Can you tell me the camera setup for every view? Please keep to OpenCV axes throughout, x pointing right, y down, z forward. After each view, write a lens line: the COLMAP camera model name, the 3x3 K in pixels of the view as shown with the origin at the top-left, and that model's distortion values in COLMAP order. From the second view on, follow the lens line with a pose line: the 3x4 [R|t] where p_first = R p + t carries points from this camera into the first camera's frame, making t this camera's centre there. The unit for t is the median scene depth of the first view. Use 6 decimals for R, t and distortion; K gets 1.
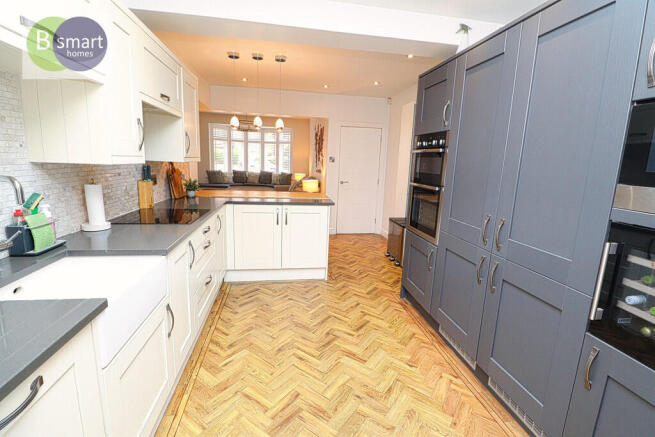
lens RADIAL K [[308.1, 0, 330.0], [0, 308.1, 216.6], [0, 0, 1]] dist [-0.001331, -0.000224]
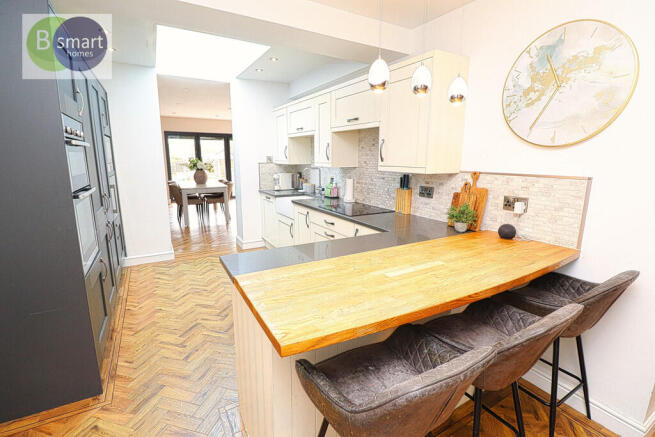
lens RADIAL K [[308.1, 0, 328.7], [0, 308.1, 217.6], [0, 0, 1]] dist [-0.001331, -0.000224]
pose [[-0.935101, 0.016500, -0.353996, 0.034431], [-0.113661, 0.932178, 0.343692, -0.376282], [0.335658, 0.361623, -0.869806, 1.946419]]
